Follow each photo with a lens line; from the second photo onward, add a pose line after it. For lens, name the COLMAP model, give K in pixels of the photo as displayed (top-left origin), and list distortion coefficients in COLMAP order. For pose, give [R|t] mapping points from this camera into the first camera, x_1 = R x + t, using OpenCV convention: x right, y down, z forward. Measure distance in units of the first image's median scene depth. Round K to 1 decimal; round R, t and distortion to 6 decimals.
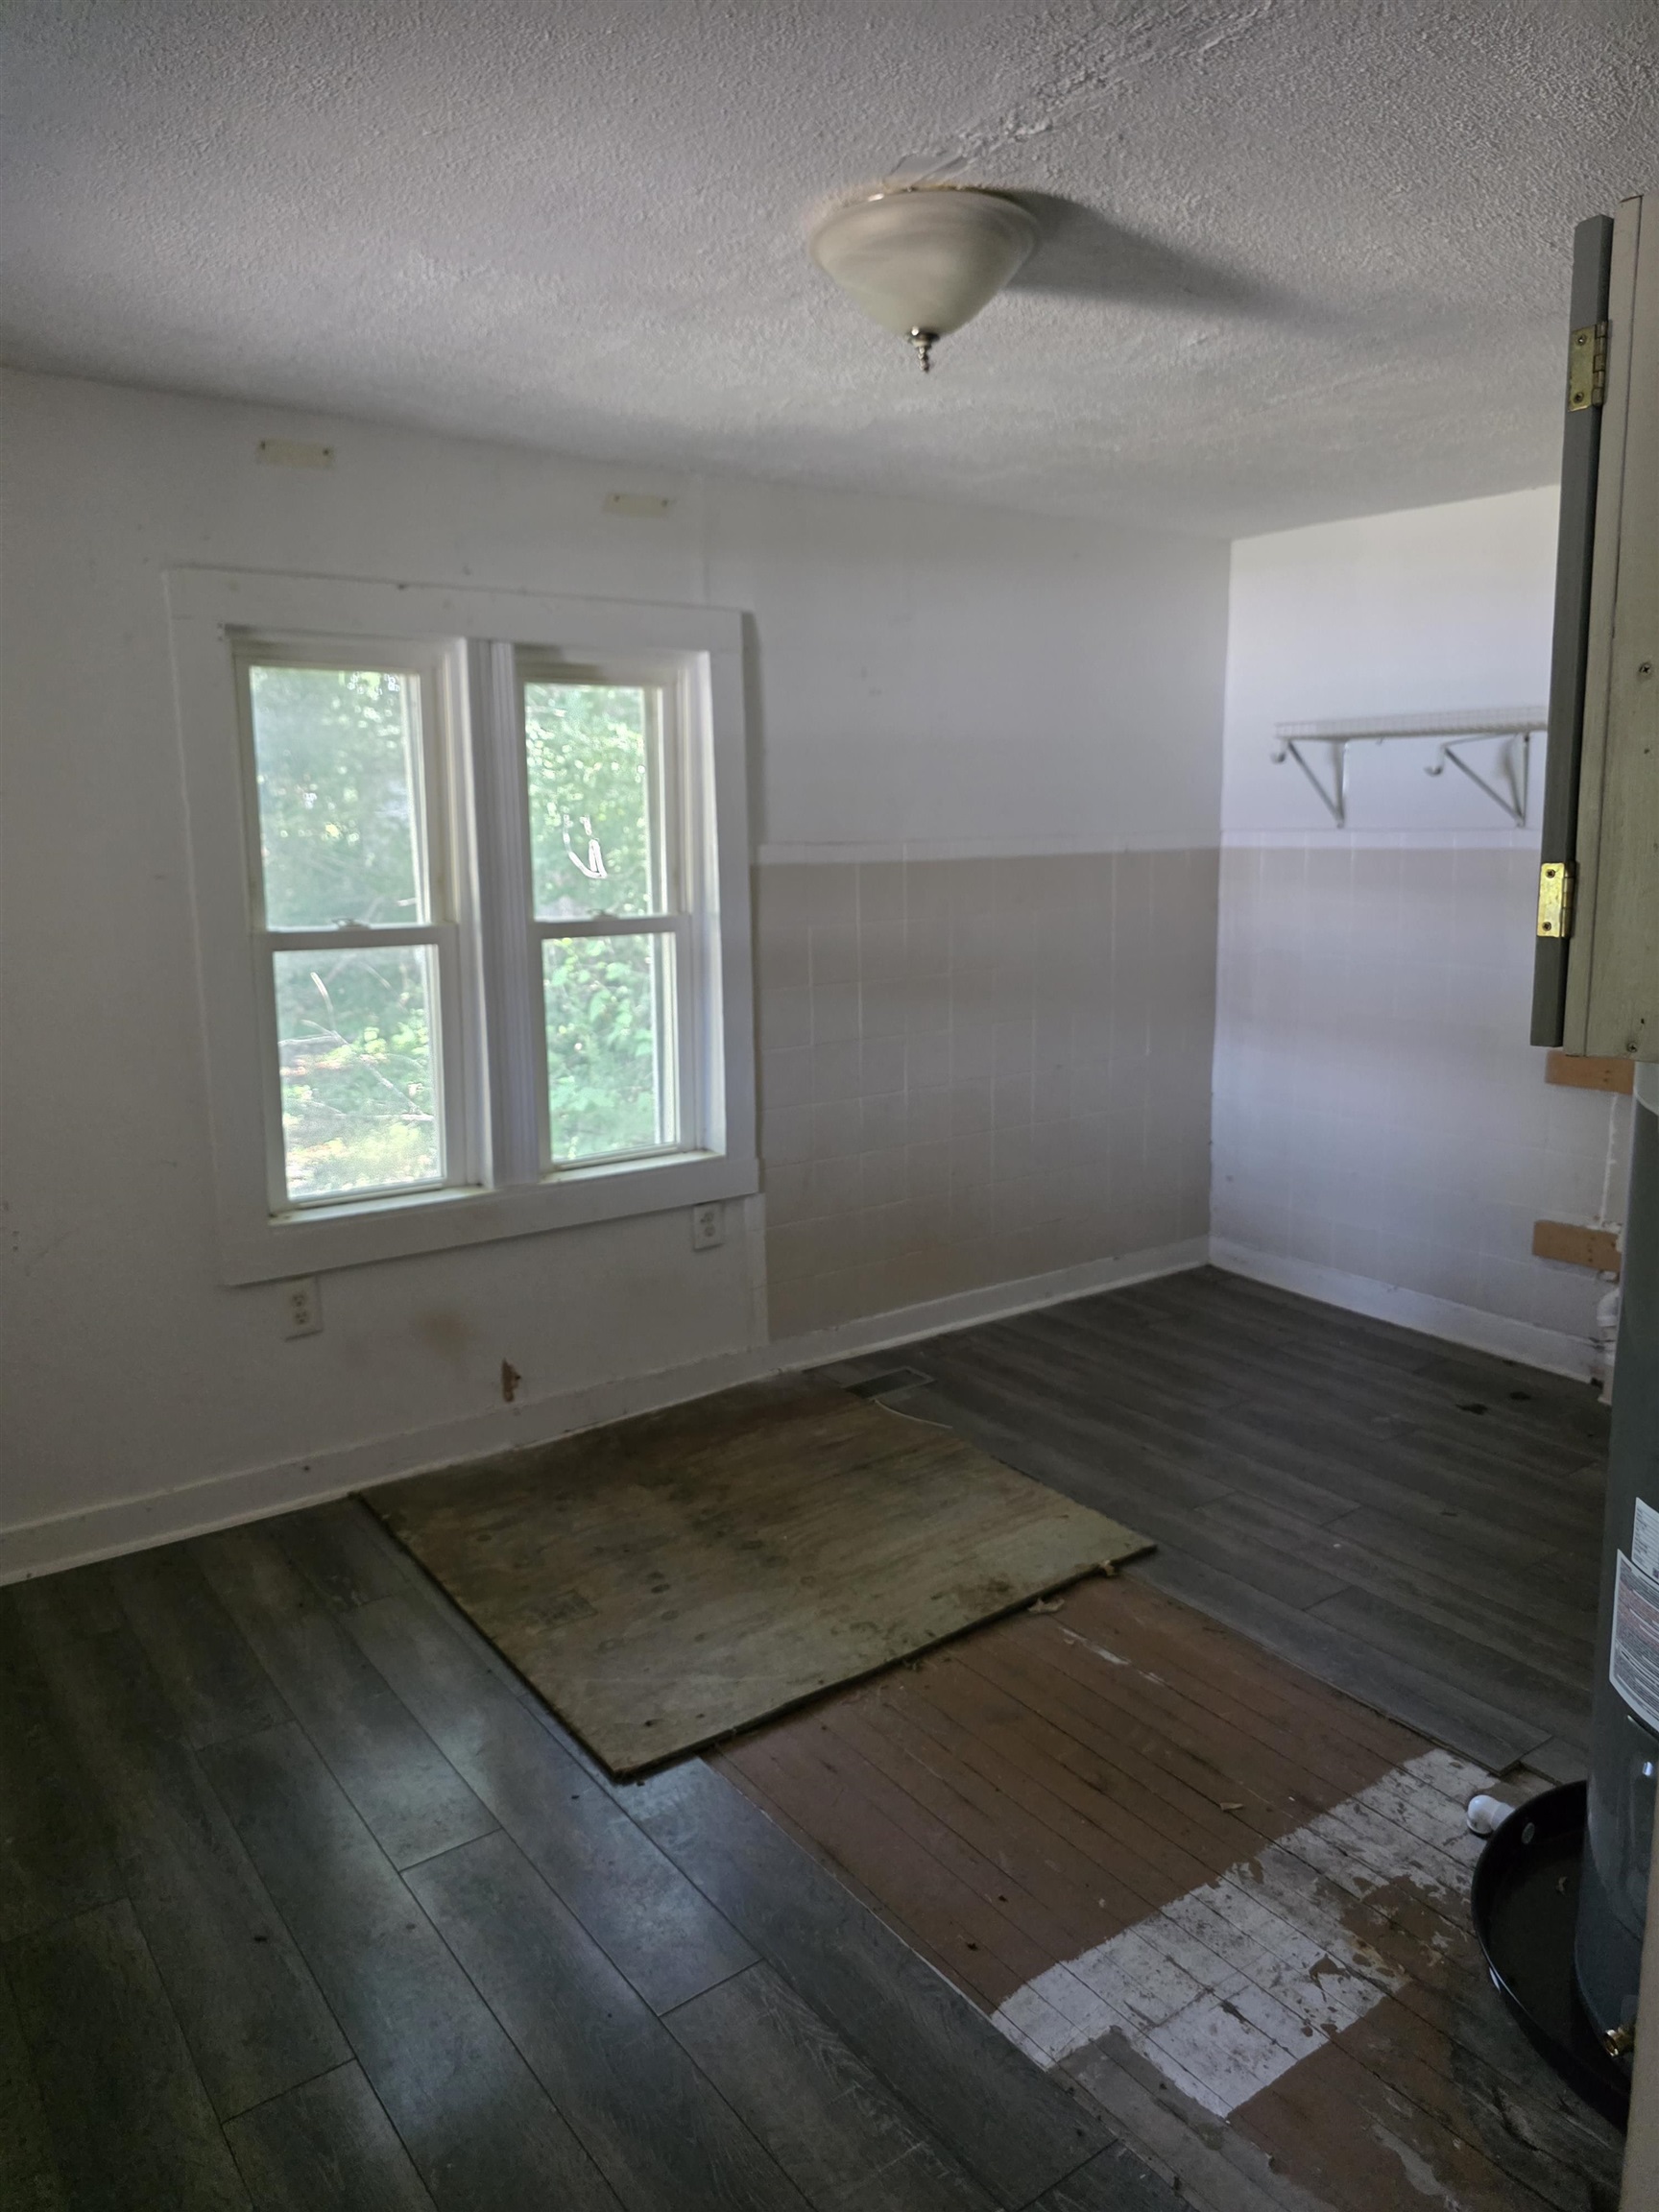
lens RADIAL K [[1506.8, 0, 823.6], [0, 1506.8, 1111.3], [0, 0, 1]] dist [0.033532, -0.024395]
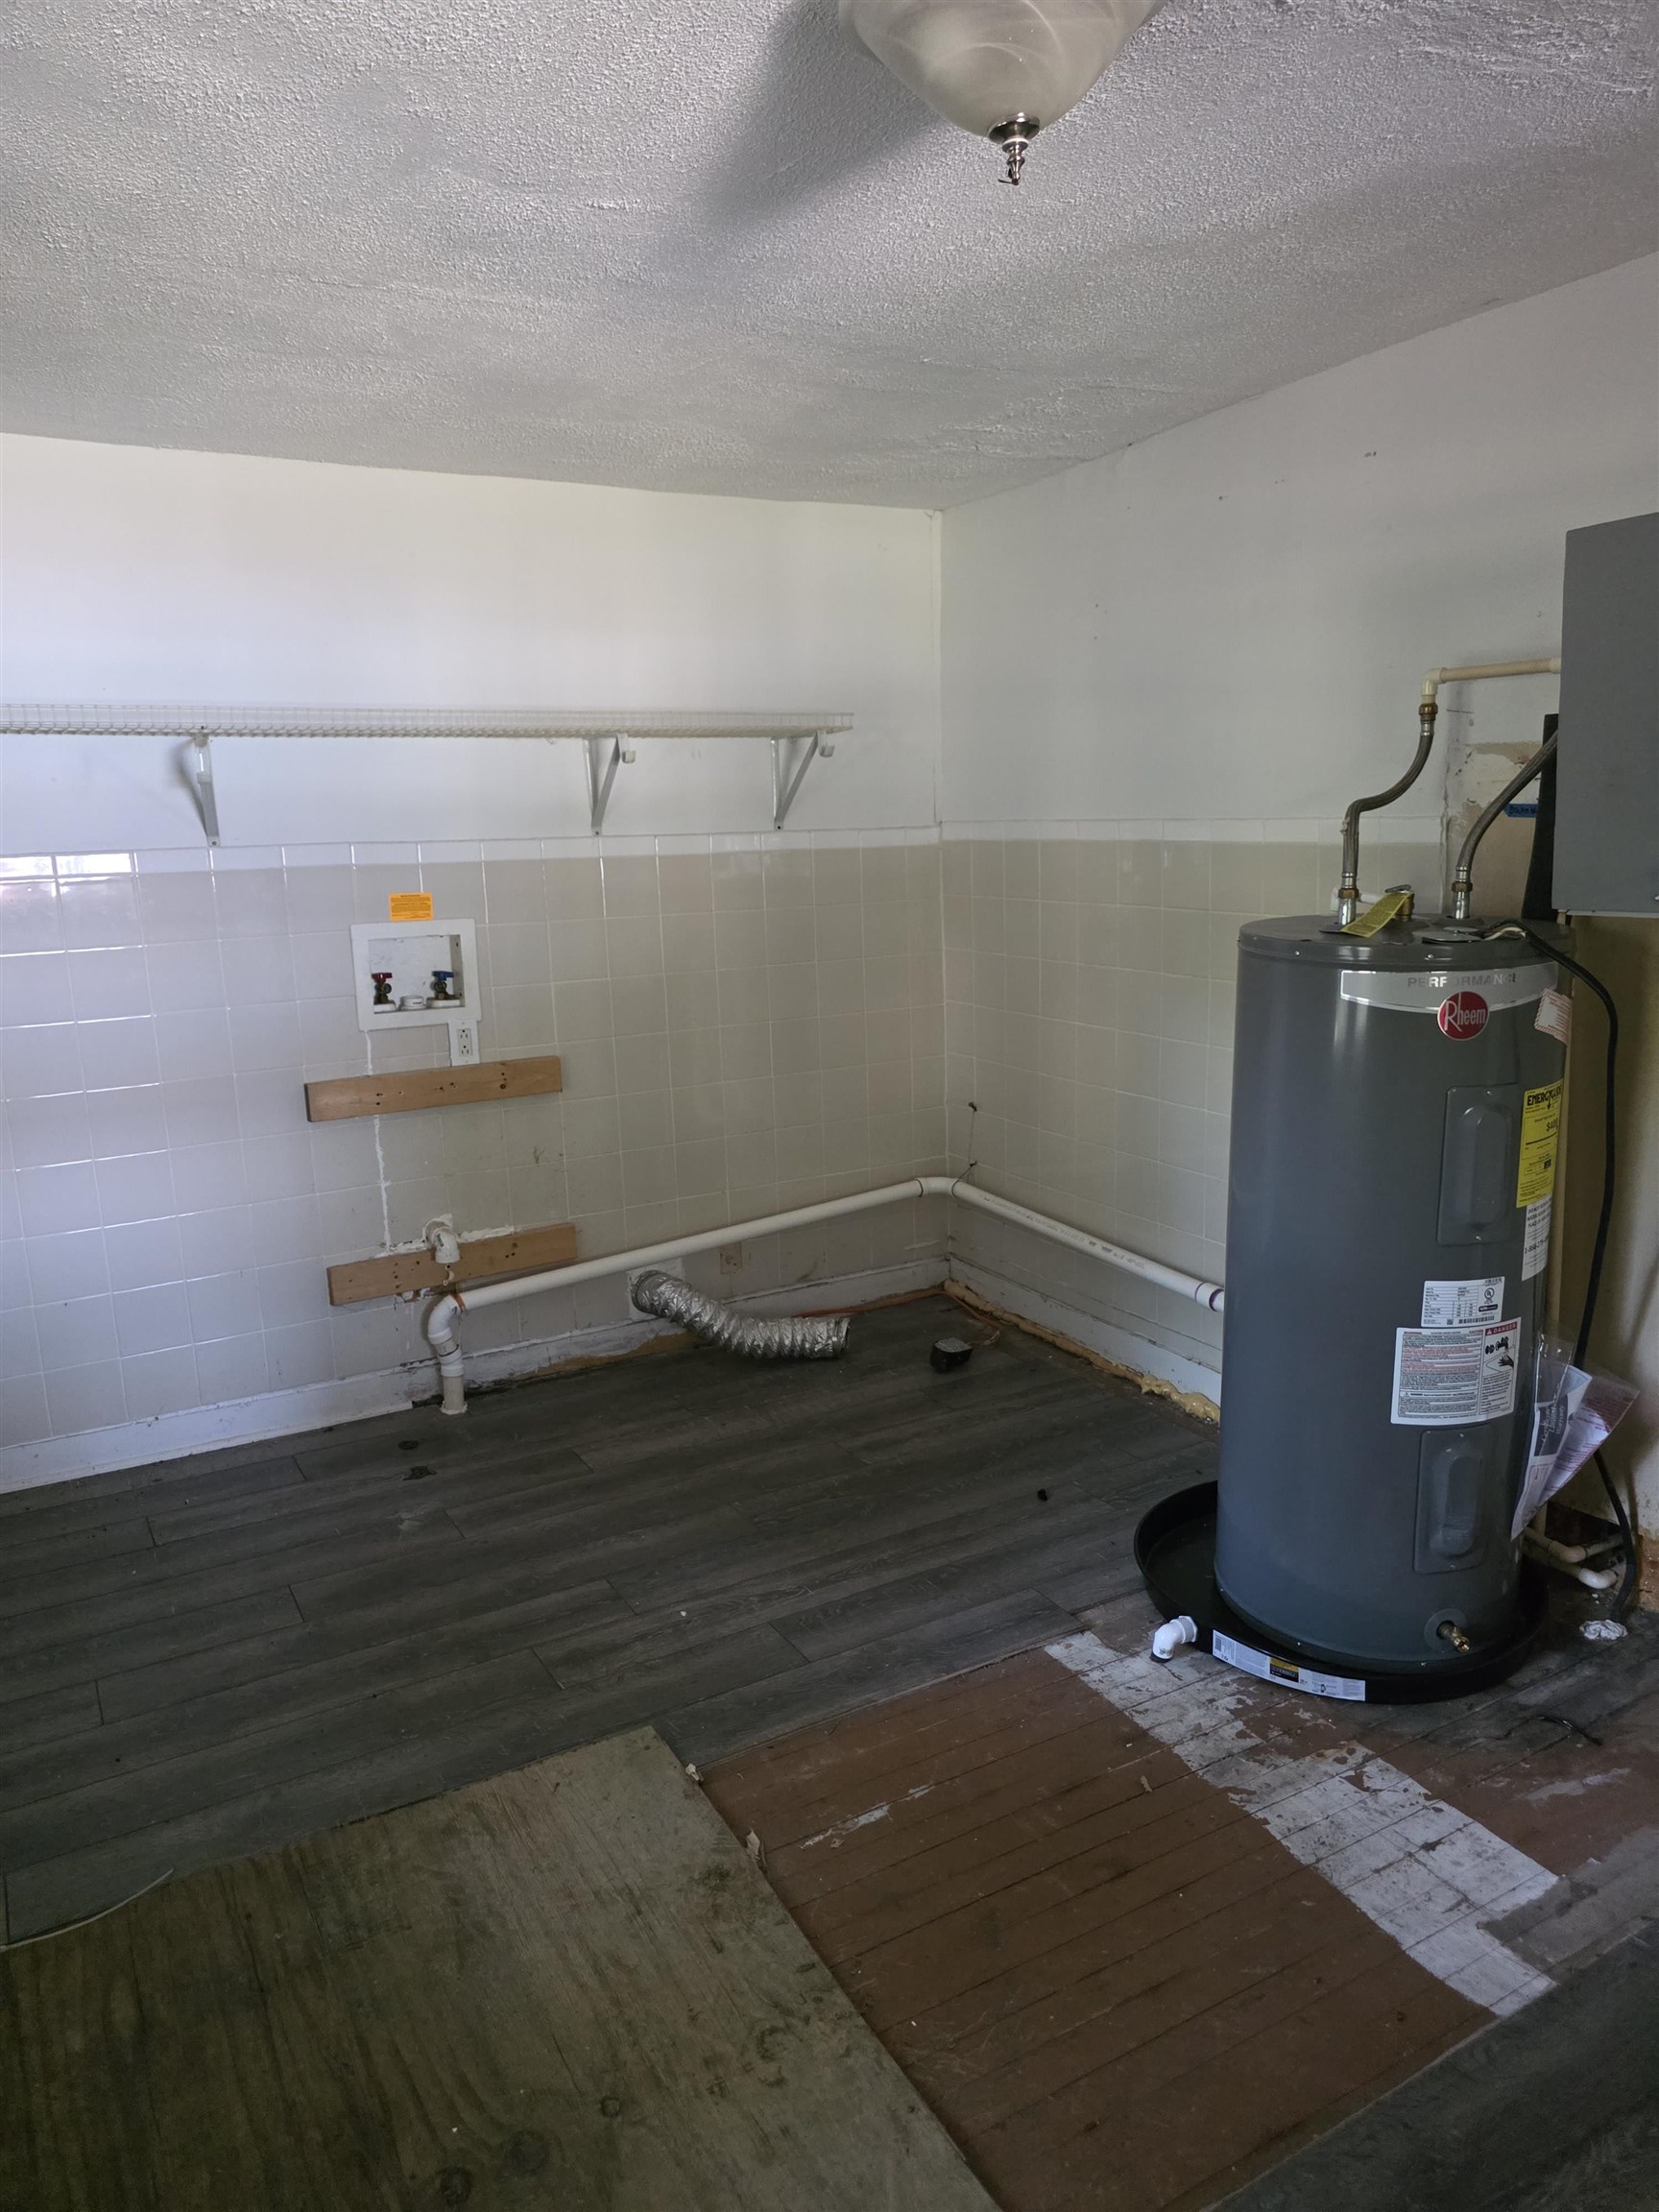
lens RADIAL K [[1506.8, 0, 819.6], [0, 1506.8, 1116.8], [0, 0, 1]] dist [0.033532, -0.024395]
pose [[0.106472, -0.195732, 0.974860, -0.530218], [0.214648, 0.961840, 0.169675, -0.154036], [-0.970871, 0.191186, 0.144422, 0.791789]]
